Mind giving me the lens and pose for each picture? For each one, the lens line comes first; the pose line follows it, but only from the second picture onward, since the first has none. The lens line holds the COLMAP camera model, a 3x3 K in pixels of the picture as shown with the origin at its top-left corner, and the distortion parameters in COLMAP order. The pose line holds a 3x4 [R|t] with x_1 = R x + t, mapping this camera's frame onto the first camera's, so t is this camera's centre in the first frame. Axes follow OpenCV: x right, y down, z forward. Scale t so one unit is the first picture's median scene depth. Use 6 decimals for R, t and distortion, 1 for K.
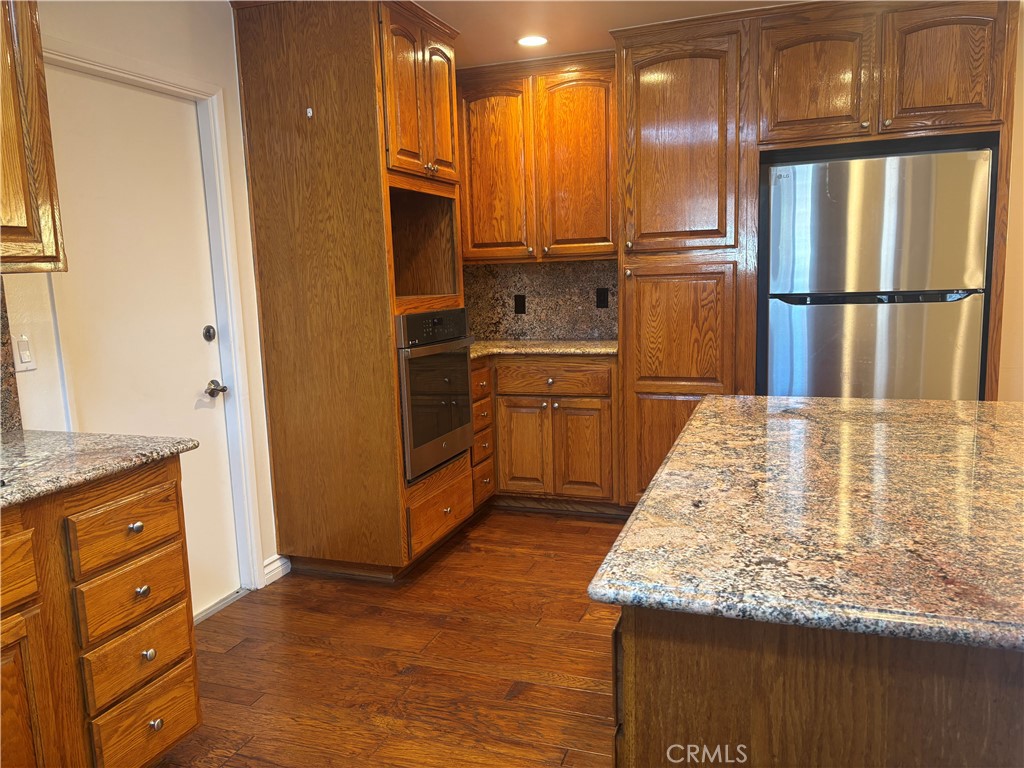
lens RADIAL K [[770.1, 0, 512.0], [0, 770.1, 384.0], [0, 0, 1]] dist [0.061833, -0.088085]
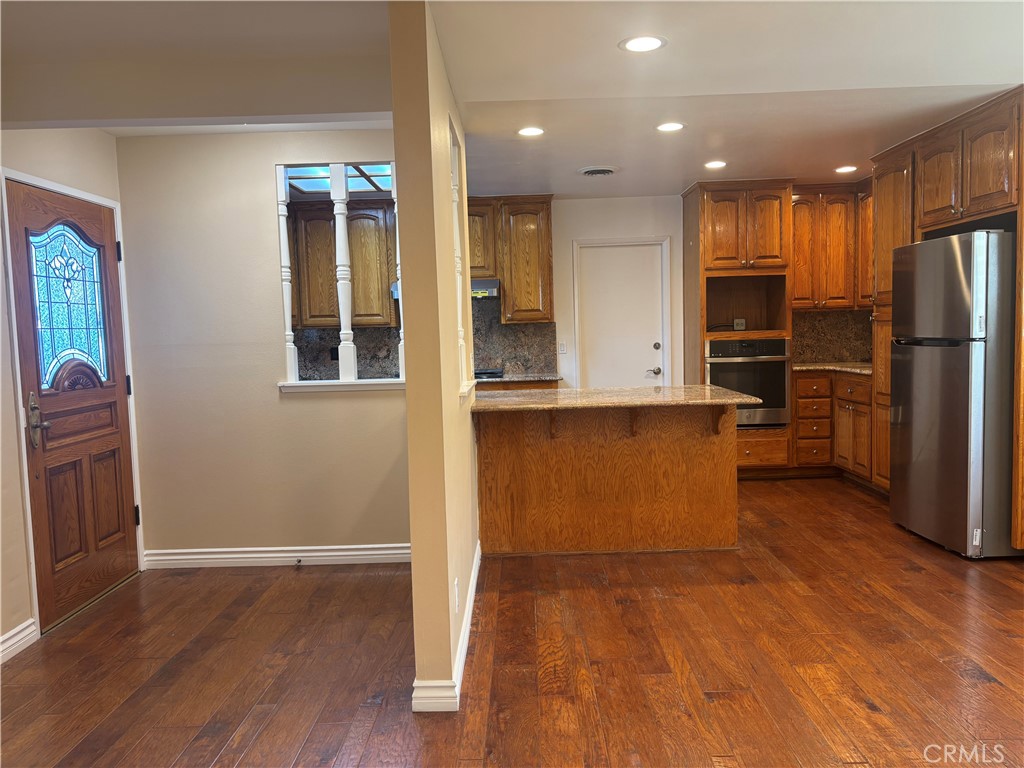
lens RADIAL K [[759.7, 0, 511.8], [0, 759.7, 389.2], [0, 0, 1]] dist [0.063399, -0.138349]
pose [[0.333174, 0.096933, -0.937869, 1.498171], [-0.116079, 0.991351, 0.061224, -0.026951], [0.935693, 0.088469, 0.341544, -0.125602]]
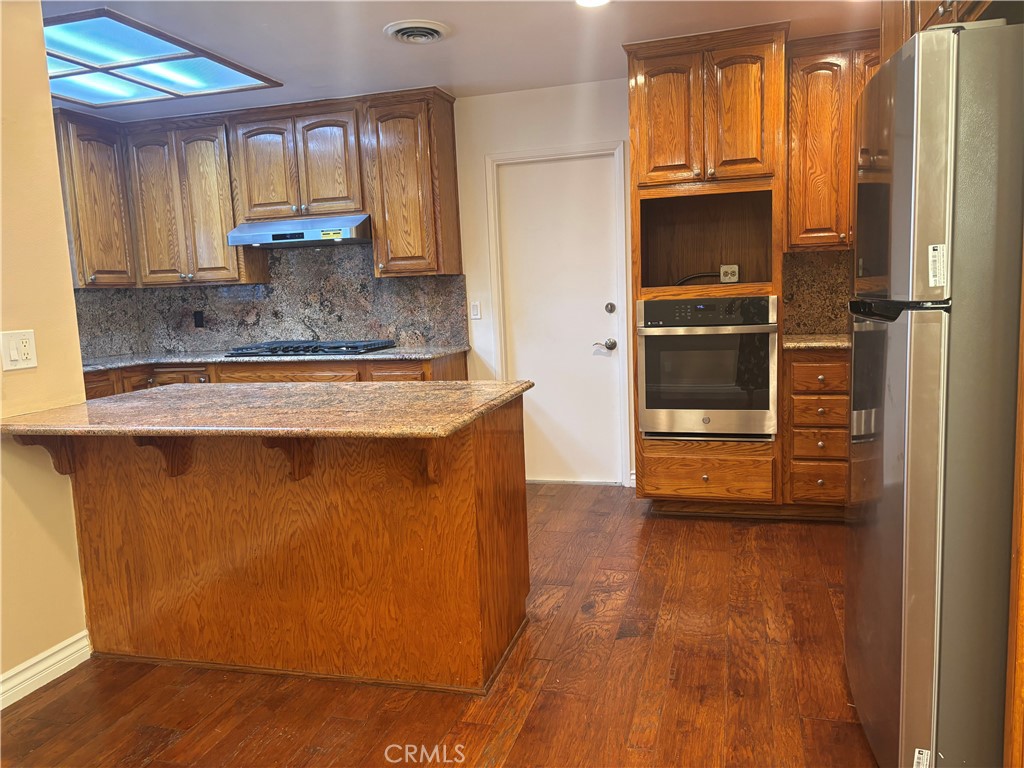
lens RADIAL K [[770.1, 0, 512.0], [0, 770.1, 384.0], [0, 0, 1]] dist [0.061833, -0.088085]
pose [[0.071913, 0.152372, -0.985703, 1.080445], [-0.102553, 0.984154, 0.144651, -0.113551], [0.992125, 0.090685, 0.086399, 0.673365]]
